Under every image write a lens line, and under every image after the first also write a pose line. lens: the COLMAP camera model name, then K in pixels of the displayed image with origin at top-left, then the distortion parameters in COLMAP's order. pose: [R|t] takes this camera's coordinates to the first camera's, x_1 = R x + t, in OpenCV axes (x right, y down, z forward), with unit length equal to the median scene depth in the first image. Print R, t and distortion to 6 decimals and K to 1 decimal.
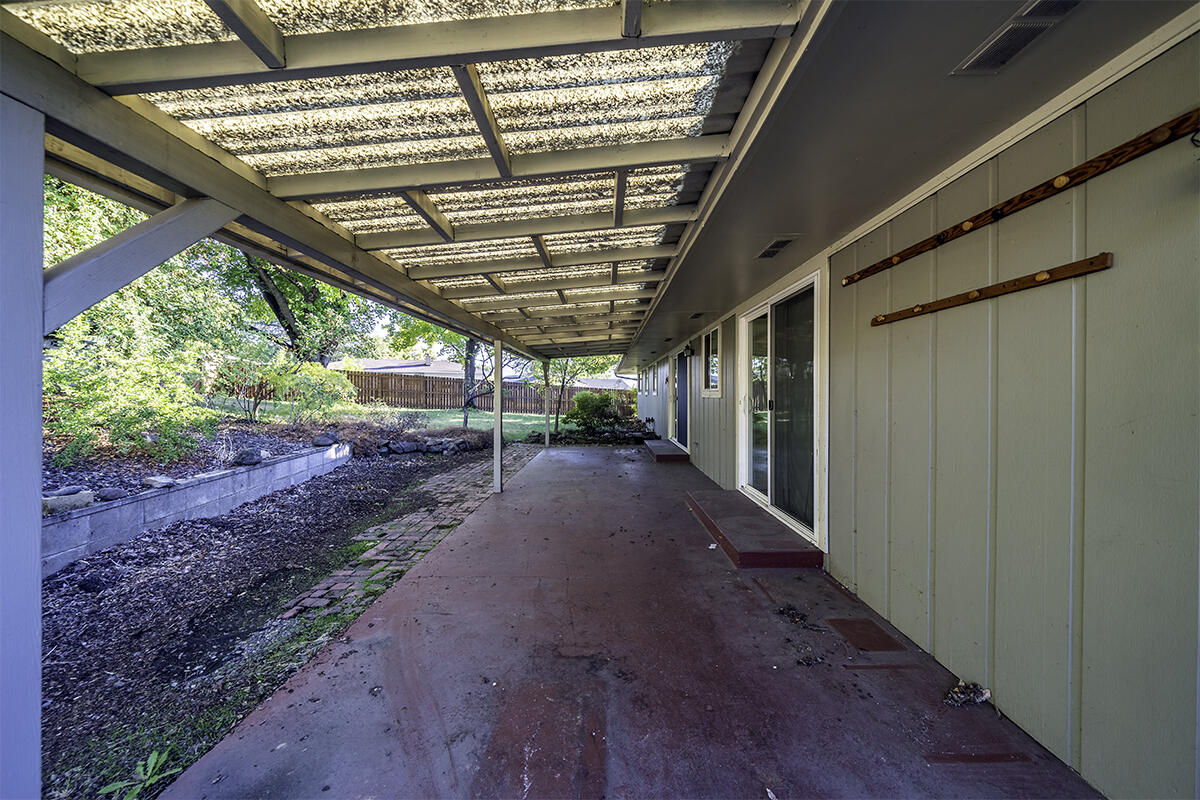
lens RADIAL K [[412.7, 0, 607.3], [0, 412.7, 395.7], [0, 0, 1]] dist [-0.001466, 0.000250]
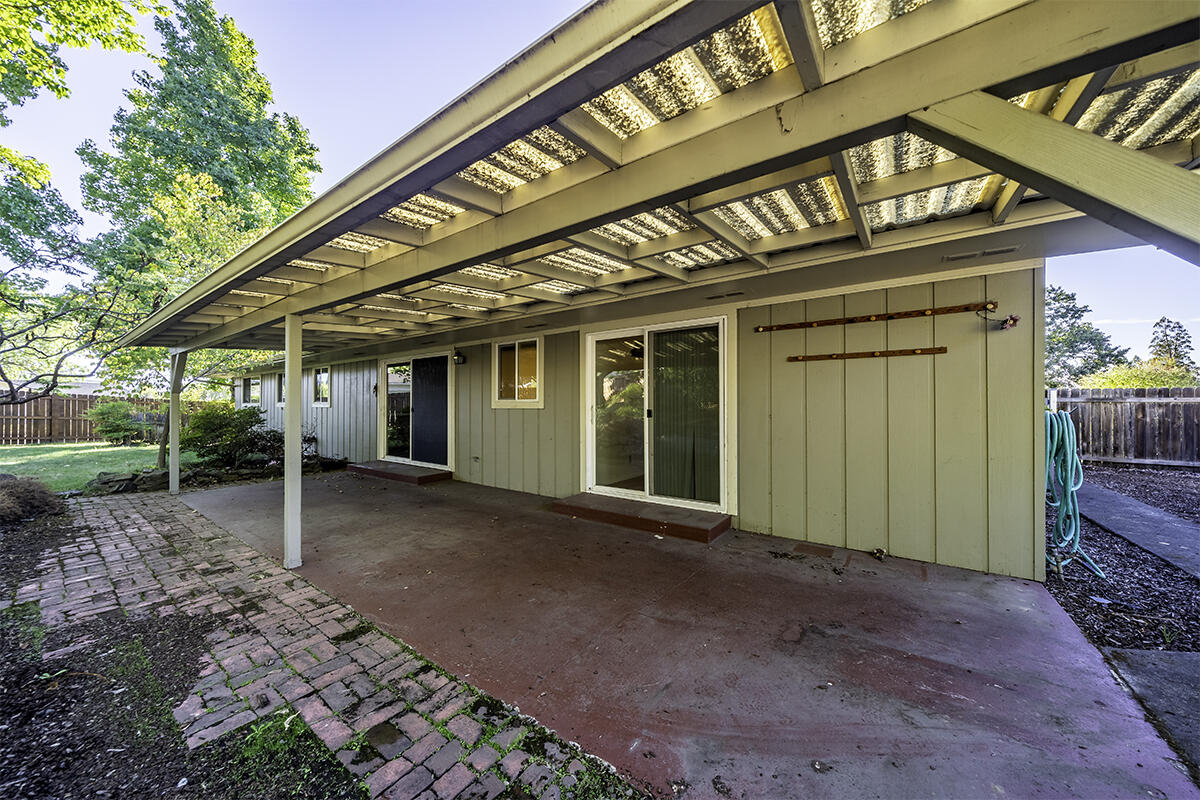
lens RADIAL K [[412.7, 0, 601.3], [0, 412.7, 402.8], [0, 0, 1]] dist [-0.001466, 0.000250]
pose [[0.597242, 0.005557, 0.802042, -0.817475], [0.005222, 0.999928, -0.010817, 0.005006], [-0.802044, 0.010649, 0.597170, 0.475329]]
